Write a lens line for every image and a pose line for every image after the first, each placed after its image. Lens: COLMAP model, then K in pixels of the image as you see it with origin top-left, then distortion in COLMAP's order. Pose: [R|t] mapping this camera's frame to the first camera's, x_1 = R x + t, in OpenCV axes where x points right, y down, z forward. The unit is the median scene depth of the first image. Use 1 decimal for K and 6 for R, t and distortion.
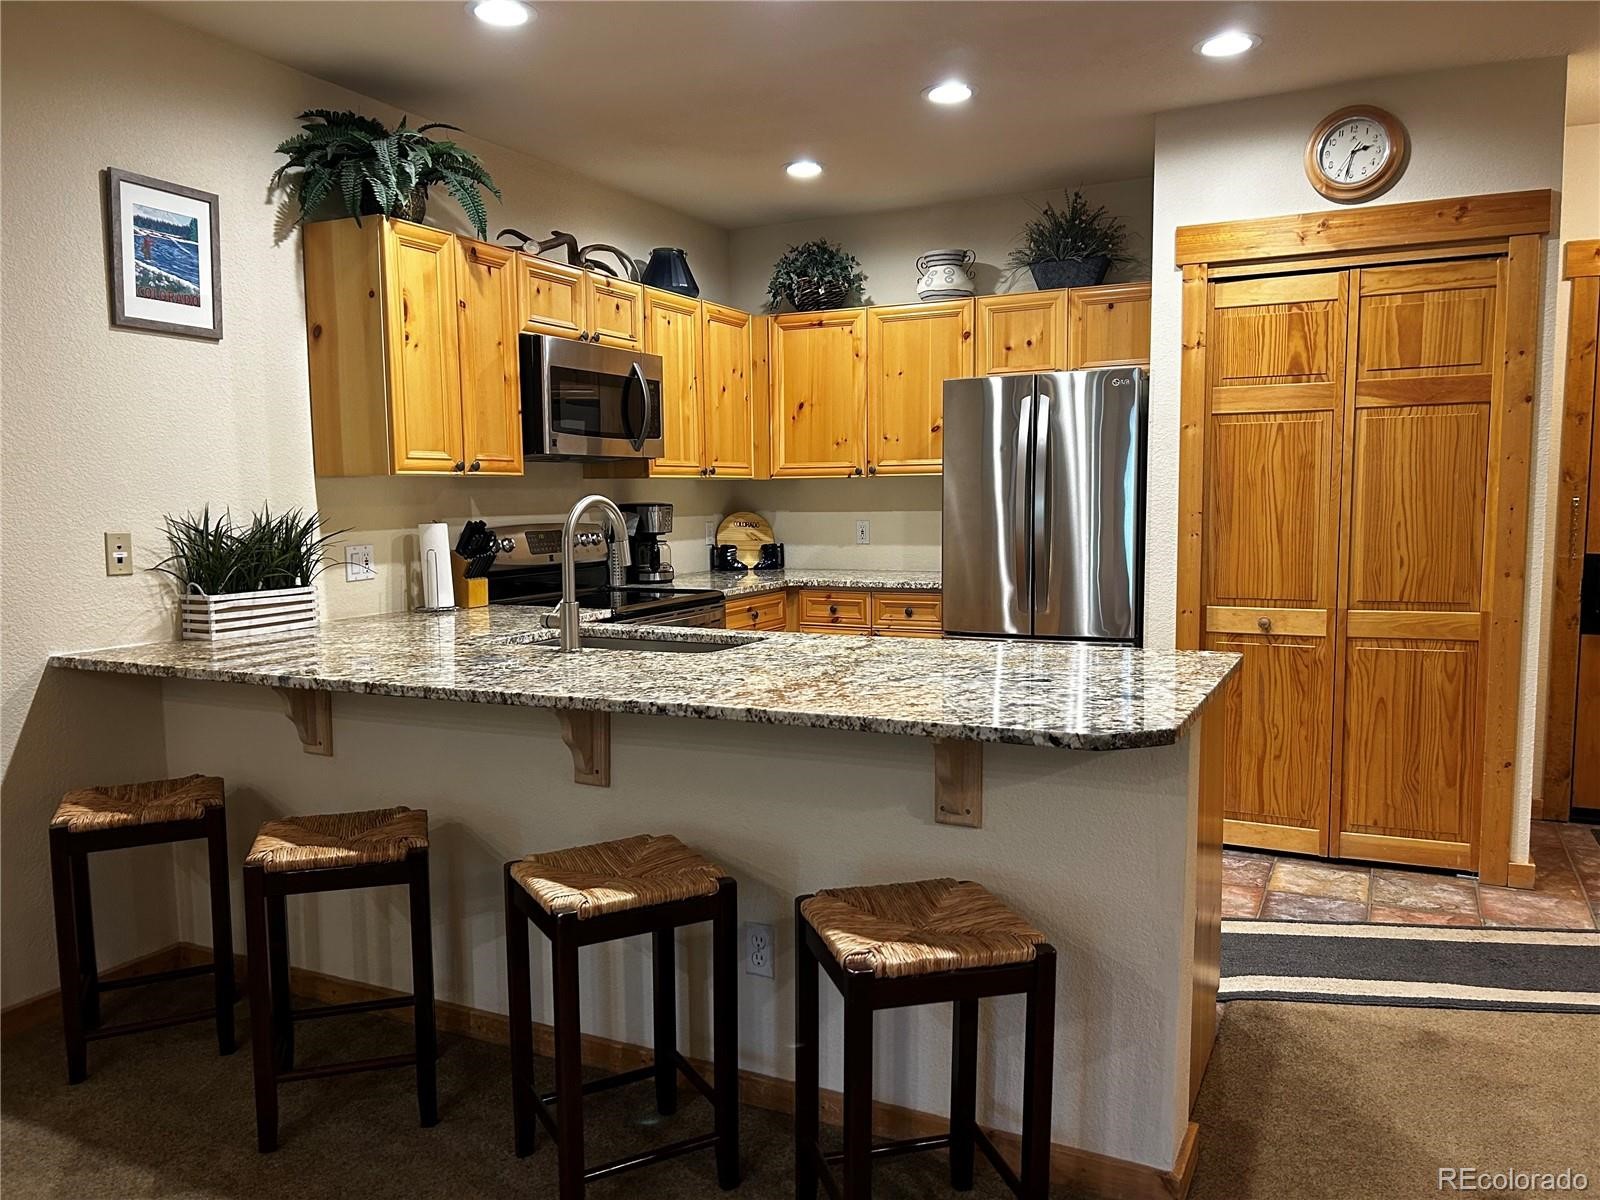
lens RADIAL K [[1218.4, 0, 800.9], [0, 1218.4, 614.7], [0, 0, 1]] dist [0.054313, -0.066246]
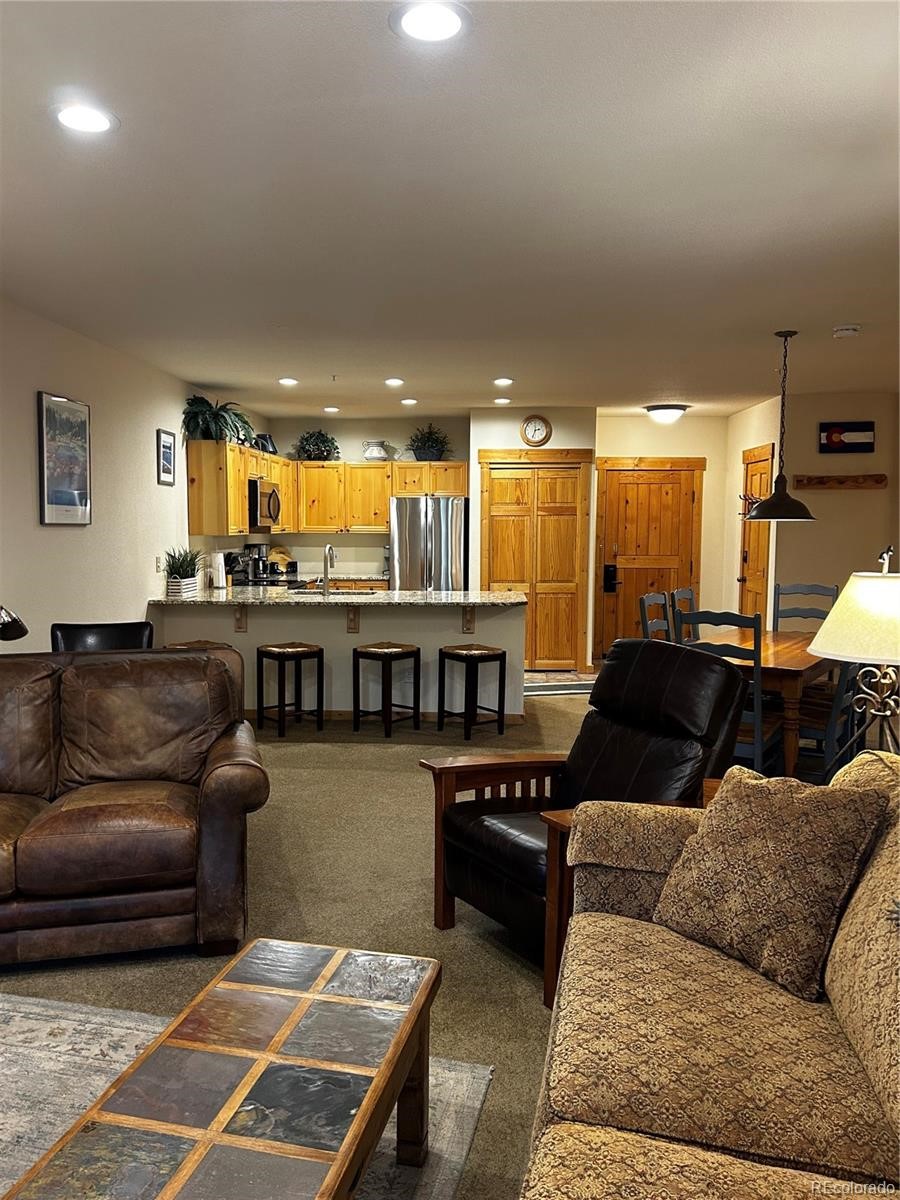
lens RADIAL K [[913.8, 0, 450.0], [0, 913.8, 600.0], [0, 0, 1]] dist [0.054313, -0.066246]
pose [[0.919919, -0.017309, 0.391726, -0.597061], [0.024630, 0.999603, -0.013670, 0.059758], [-0.391334, 0.022223, 0.919980, -0.922371]]
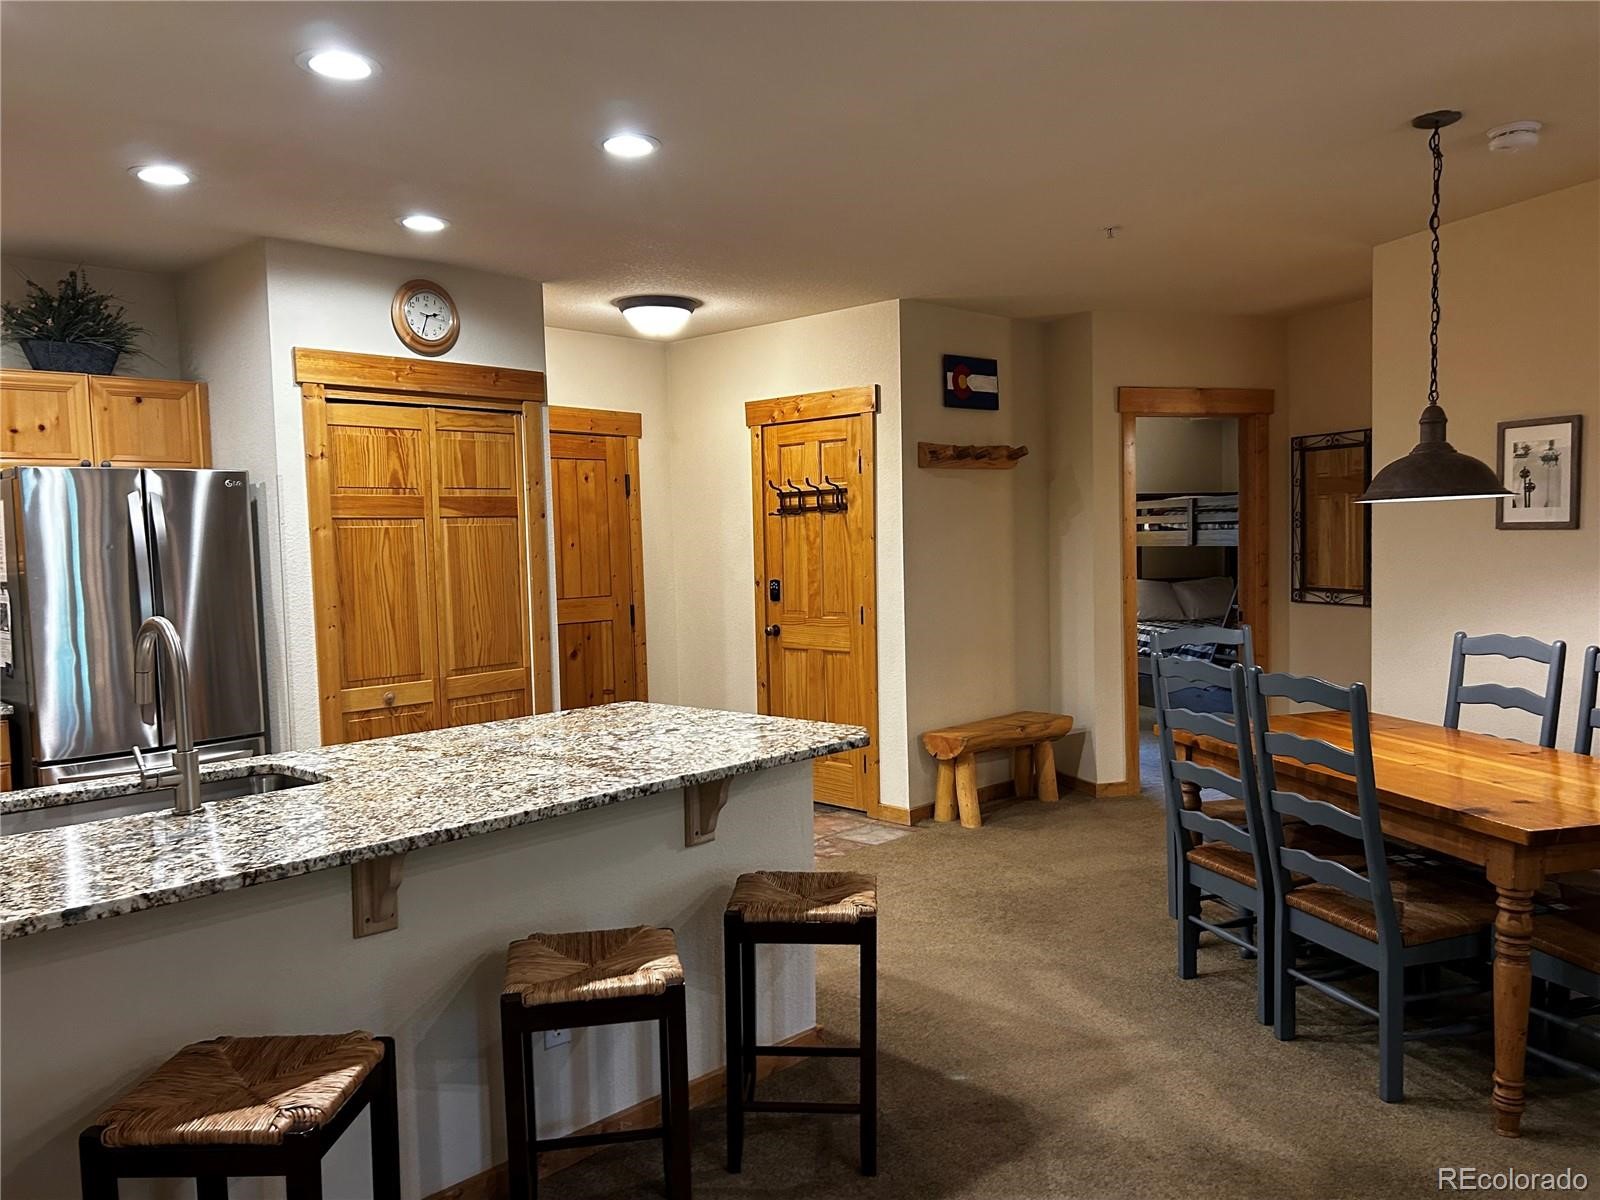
lens RADIAL K [[1187.2, 0, 827.8], [0, 1187.2, 626.2], [0, 0, 1]] dist [0.010303, 0.002872]
pose [[0.295154, -0.065223, 0.953221, -0.589041], [0.119627, 0.992339, 0.030859, -0.046947], [-0.947931, 0.104923, 0.300696, 0.266640]]
